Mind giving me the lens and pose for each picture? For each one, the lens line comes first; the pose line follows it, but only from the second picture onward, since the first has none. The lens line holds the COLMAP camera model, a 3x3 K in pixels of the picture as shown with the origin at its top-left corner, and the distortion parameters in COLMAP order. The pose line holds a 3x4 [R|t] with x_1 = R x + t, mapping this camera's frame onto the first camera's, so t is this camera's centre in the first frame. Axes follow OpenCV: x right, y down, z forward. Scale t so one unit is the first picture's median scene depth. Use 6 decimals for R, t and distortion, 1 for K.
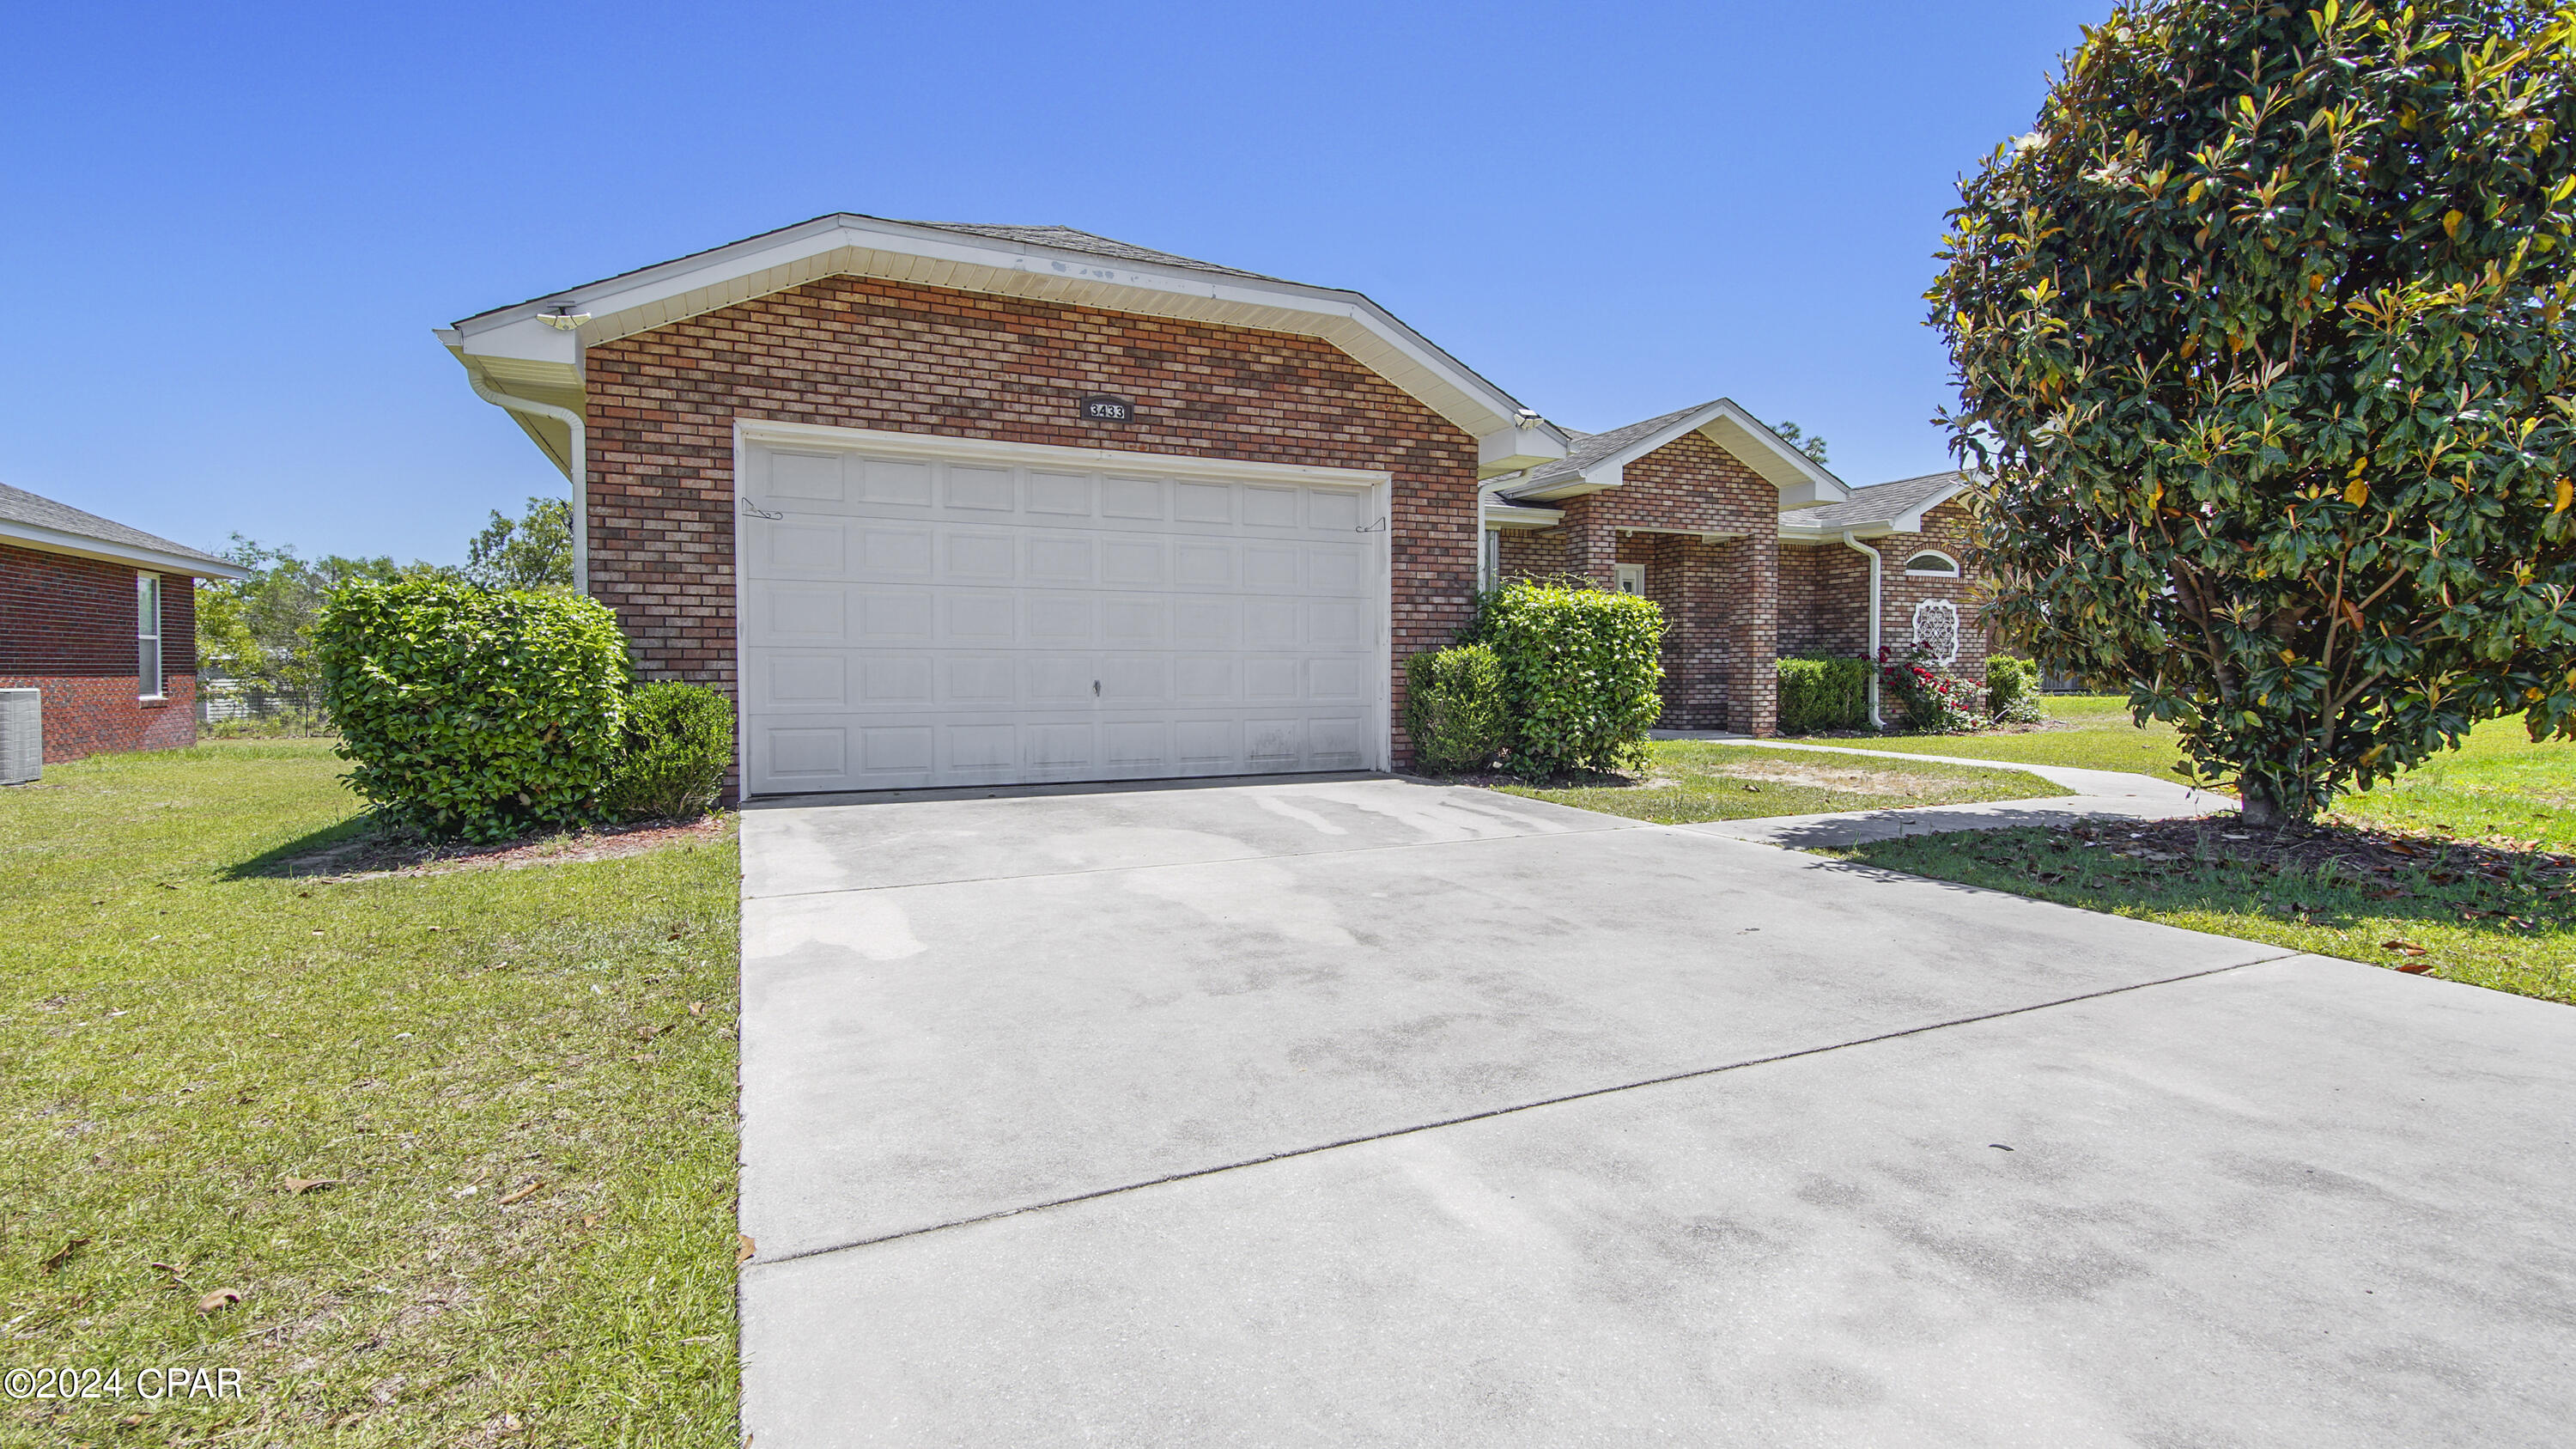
lens RADIAL K [[1151.4, 0, 1288.0], [0, 1151.4, 724.5], [0, 0, 1]] dist [0.037370, -0.000110]
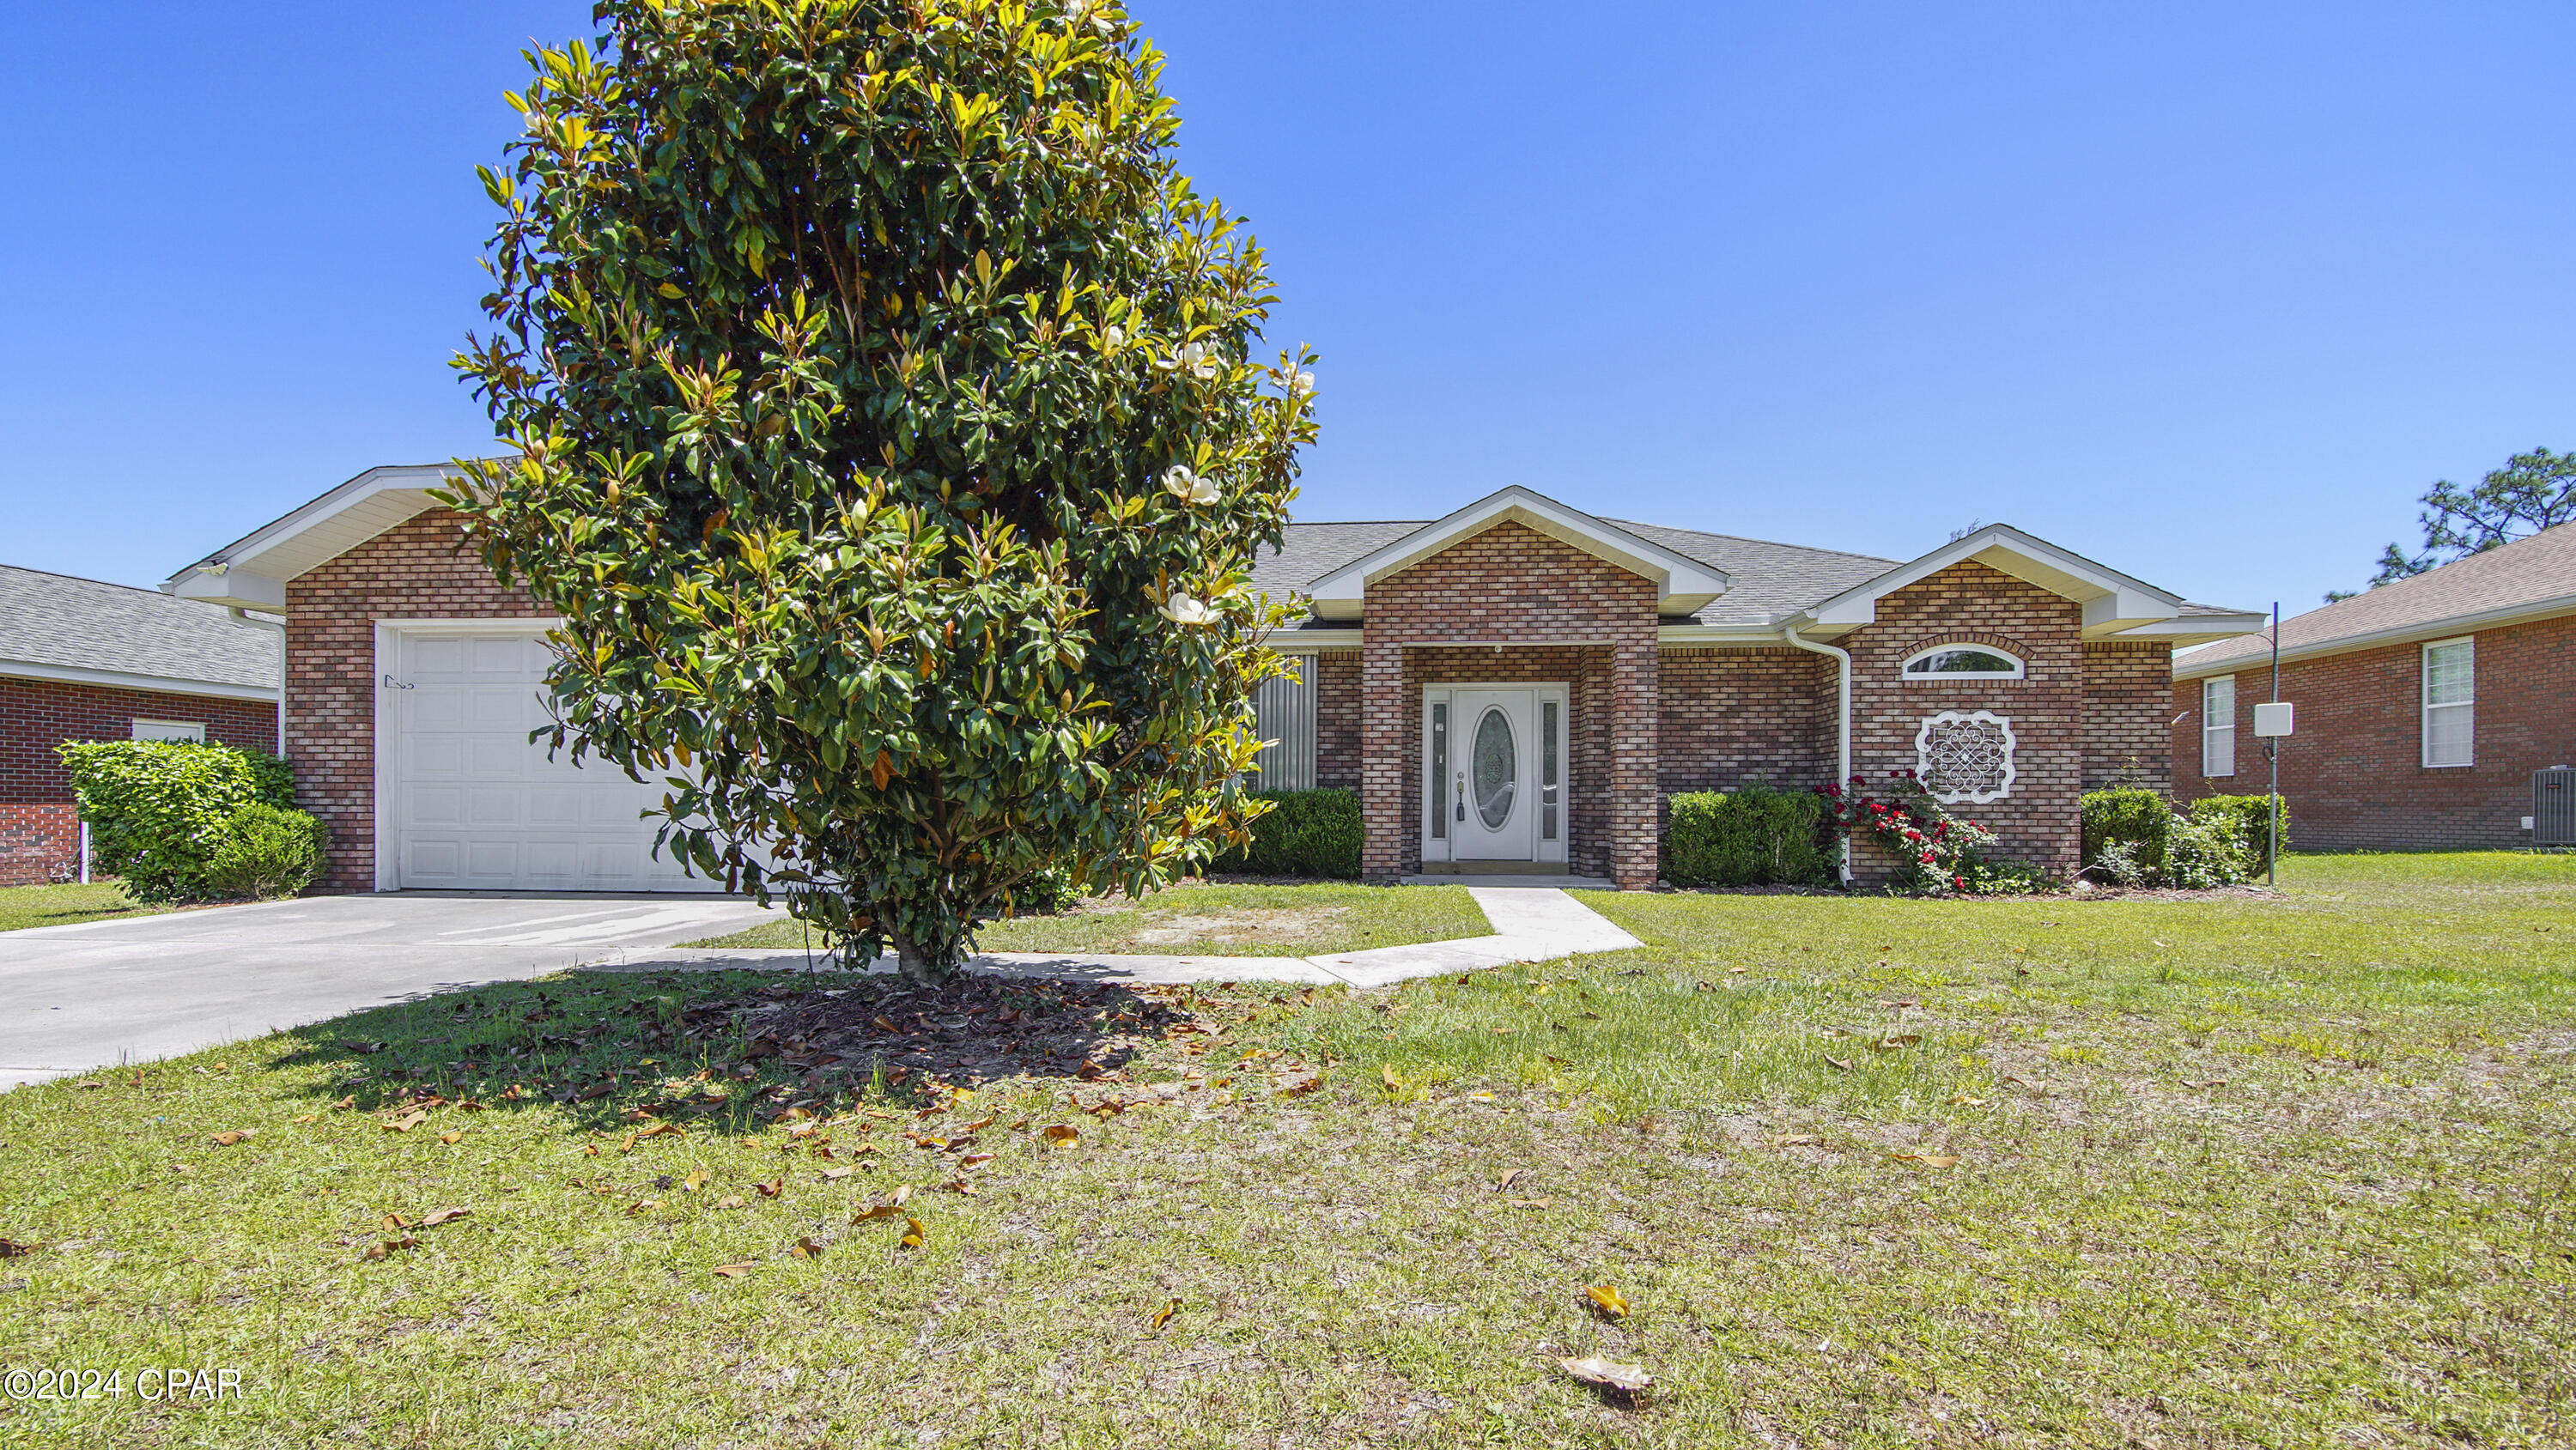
lens RADIAL K [[1128.8, 0, 1288.0], [0, 1128.8, 838.7], [0, 0, 1]] dist [0.009655, -0.000139]
pose [[0.864058, 0.020249, -0.502984, 0.653095], [-0.029626, 0.999504, -0.010656, -0.008666], [0.502519, 0.024109, 0.864230, 0.206696]]
